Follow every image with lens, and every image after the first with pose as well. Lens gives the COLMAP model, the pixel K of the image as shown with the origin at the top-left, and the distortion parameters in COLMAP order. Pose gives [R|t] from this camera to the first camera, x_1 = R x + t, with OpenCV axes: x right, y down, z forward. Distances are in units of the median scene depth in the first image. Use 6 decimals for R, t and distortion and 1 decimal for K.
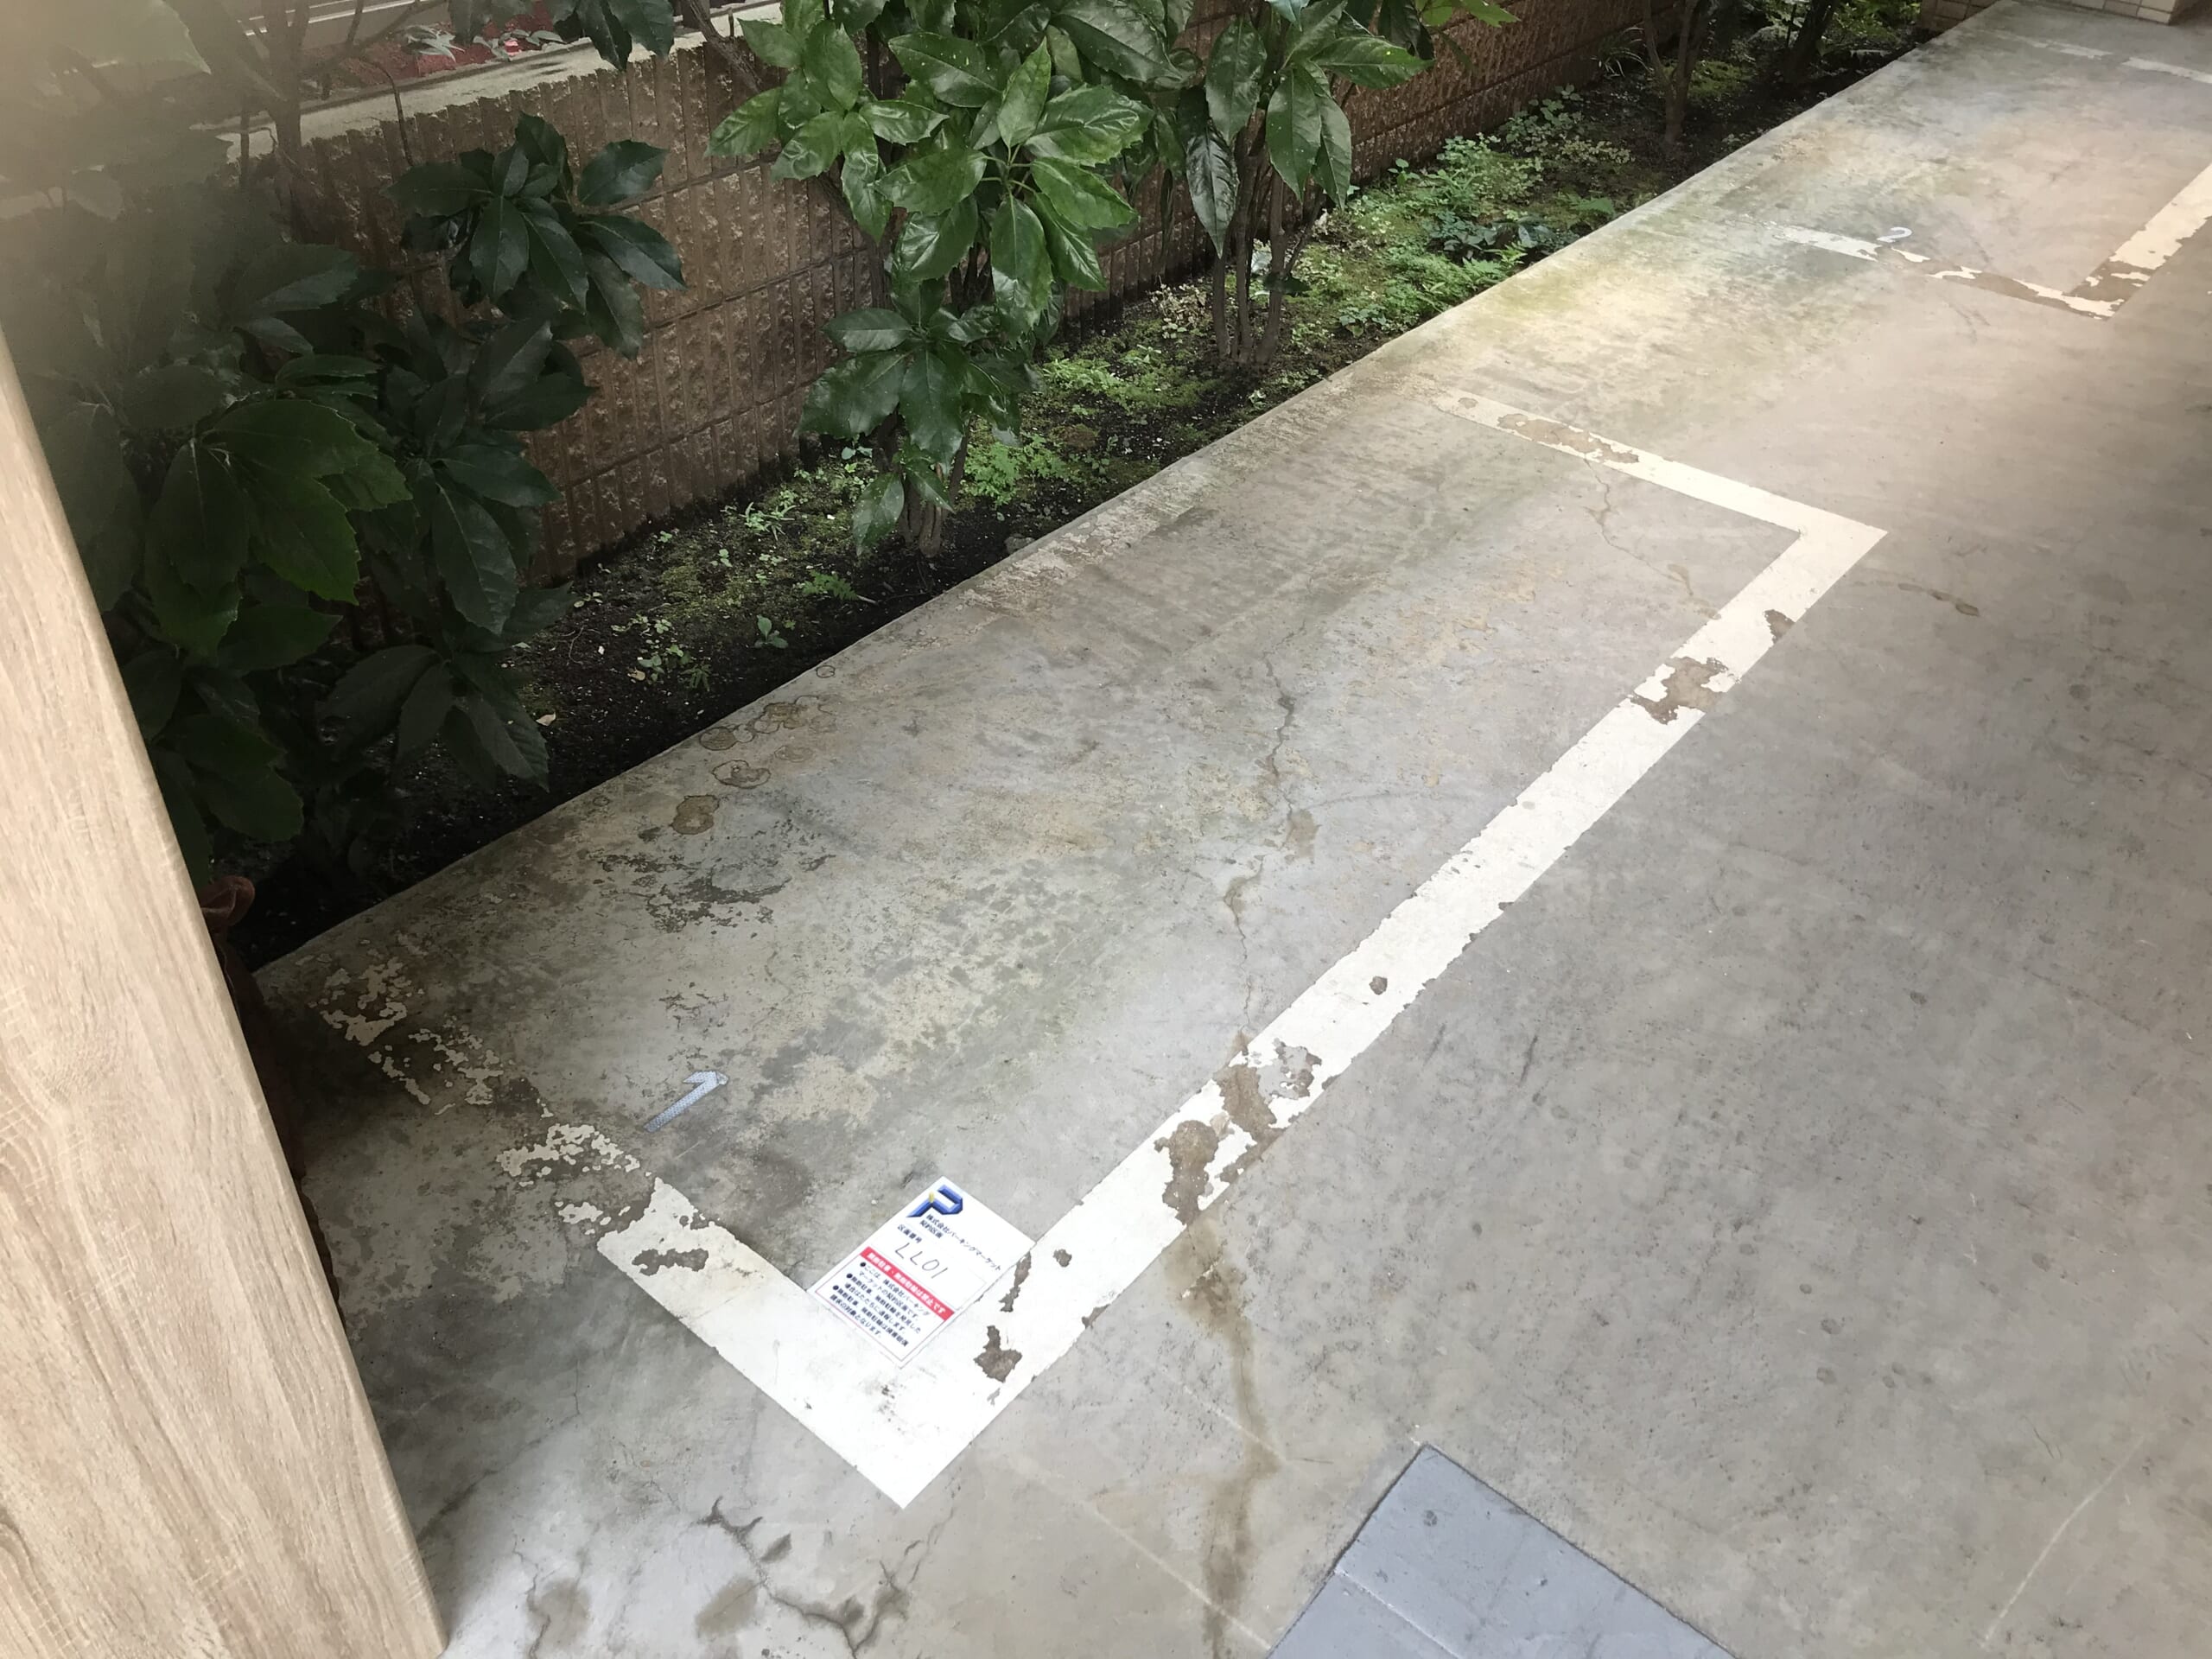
lens RADIAL K [[1767.7, 0, 1106.0], [0, 1767.7, 829.5], [0, 0, 1]] dist [0.077920, -0.098379]
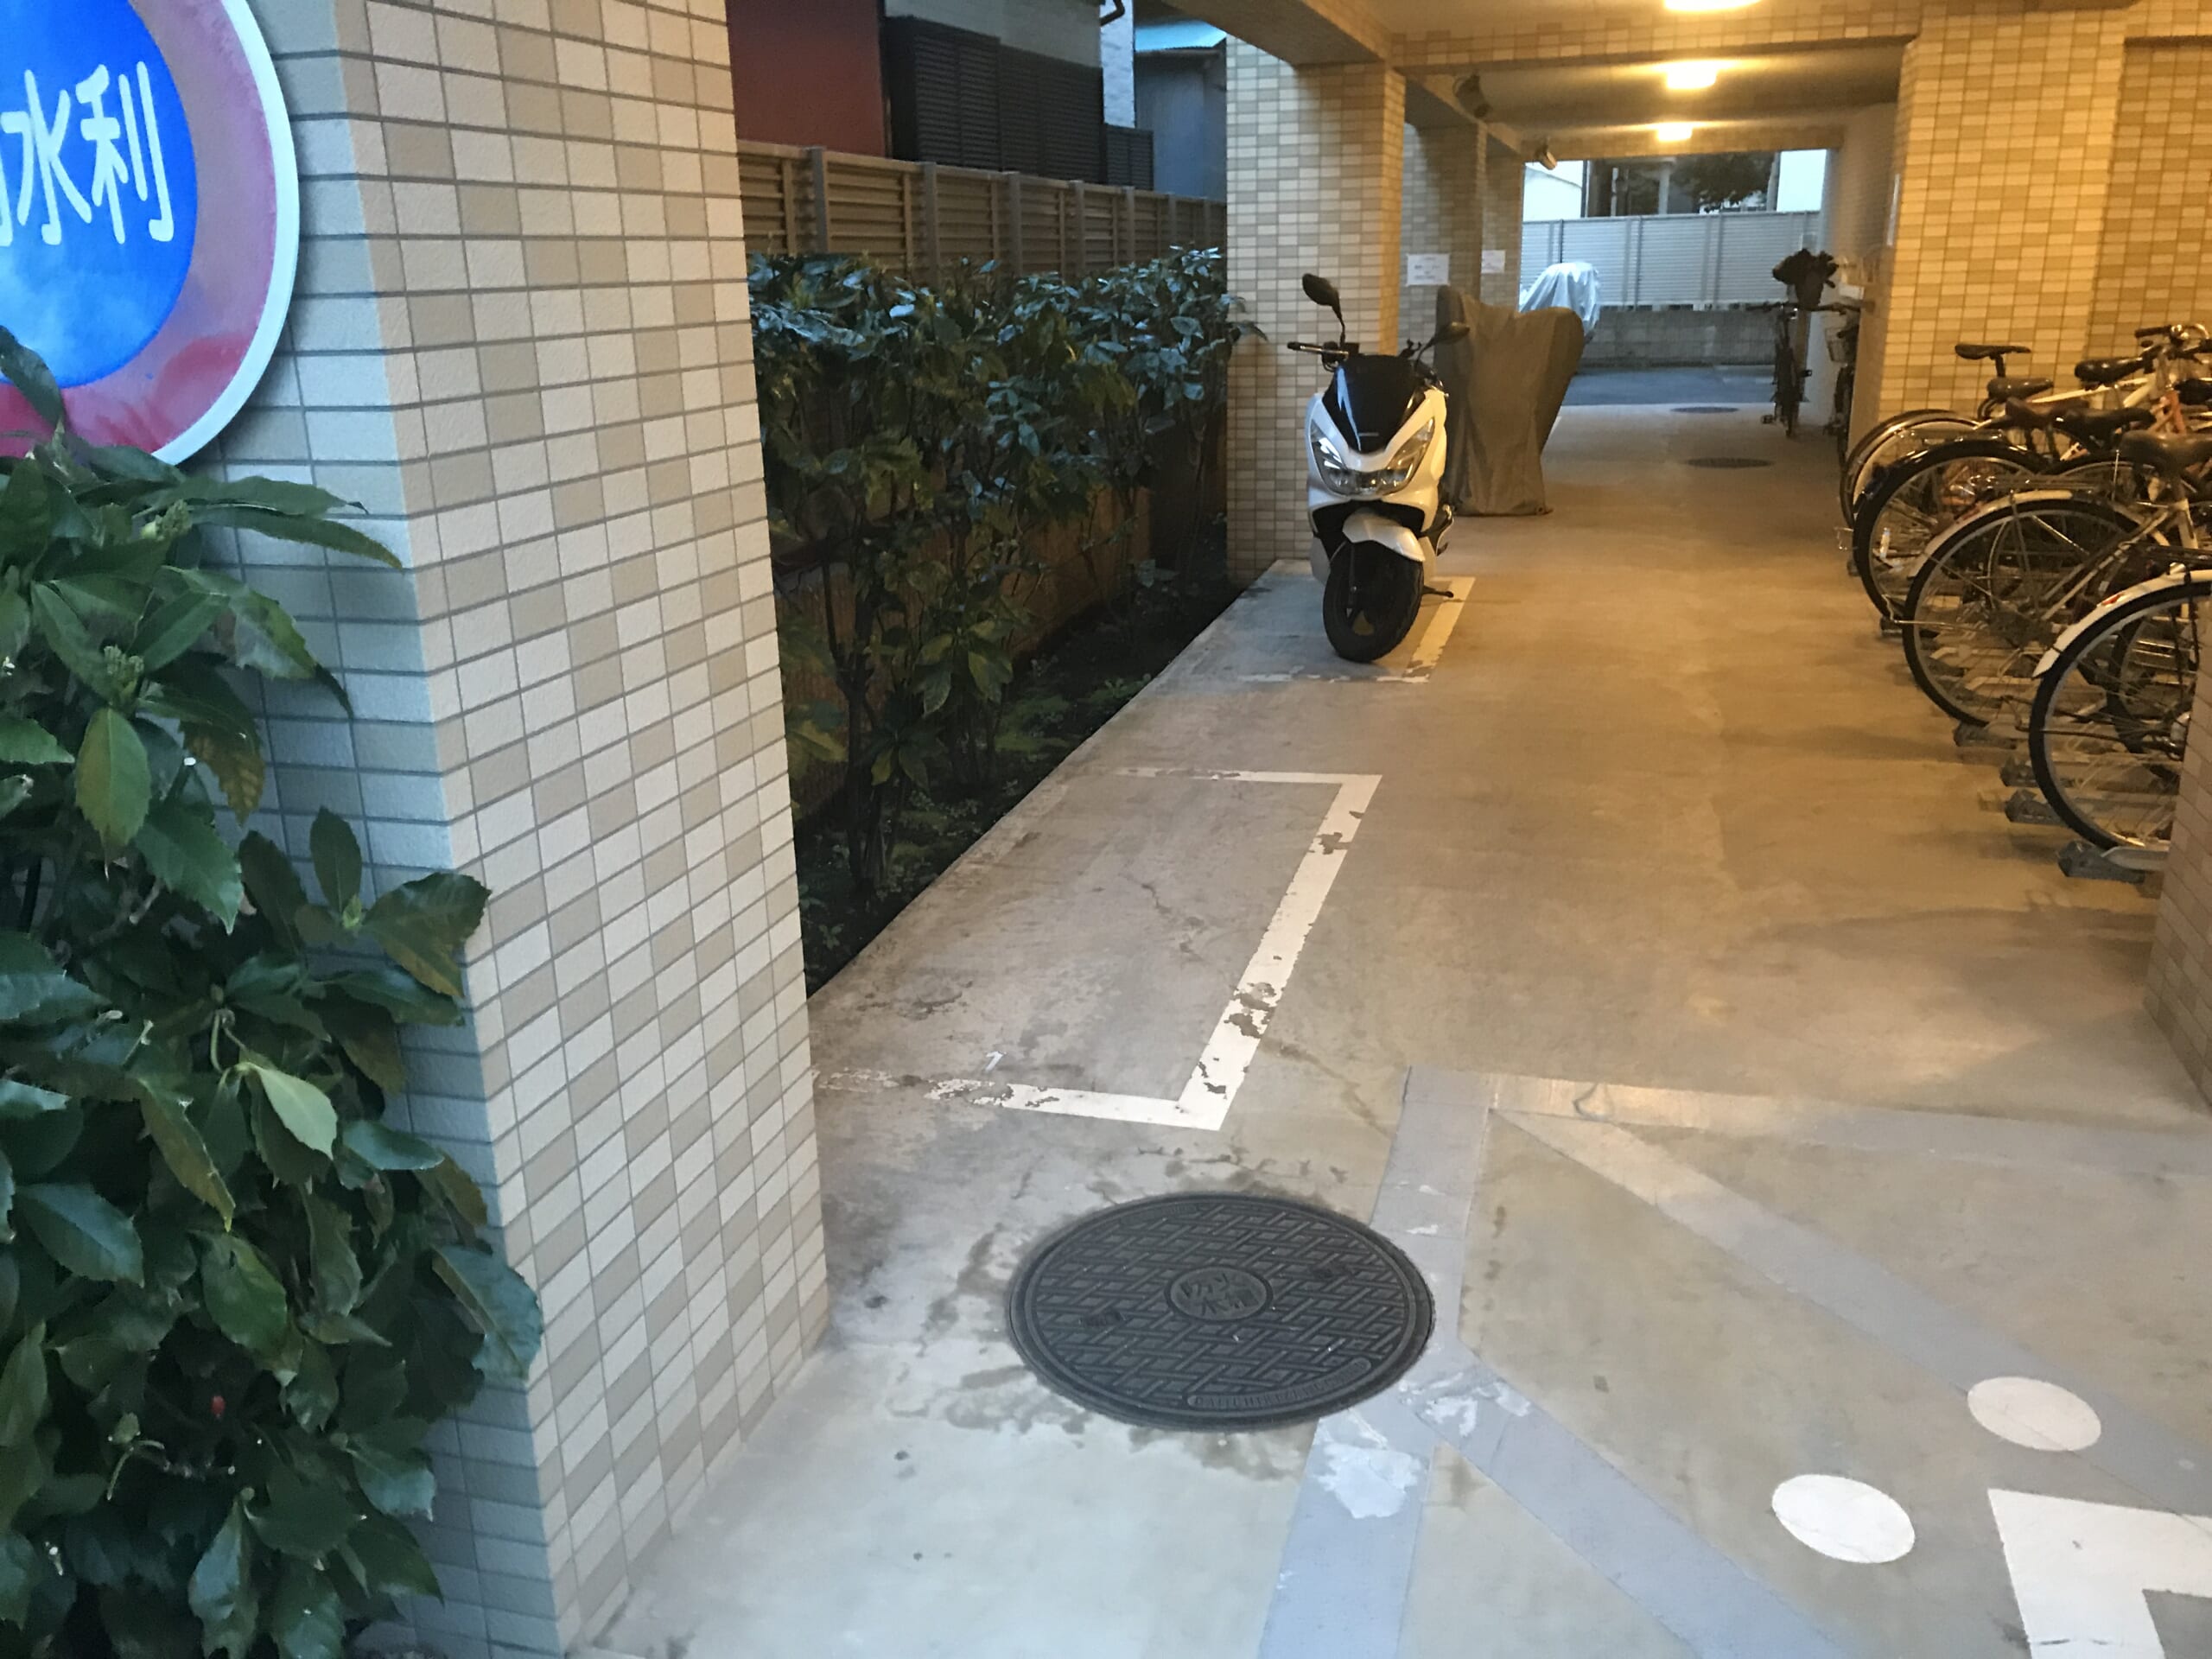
lens RADIAL K [[1767.7, 0, 1106.0], [0, 1767.7, 829.5], [0, 0, 1]] dist [0.077920, -0.098379]
pose [[0.913581, -0.200609, 0.353732, -0.672461], [0.313032, 0.902167, -0.296827, 0.475415], [-0.259580, 0.381905, 0.886999, -0.718464]]
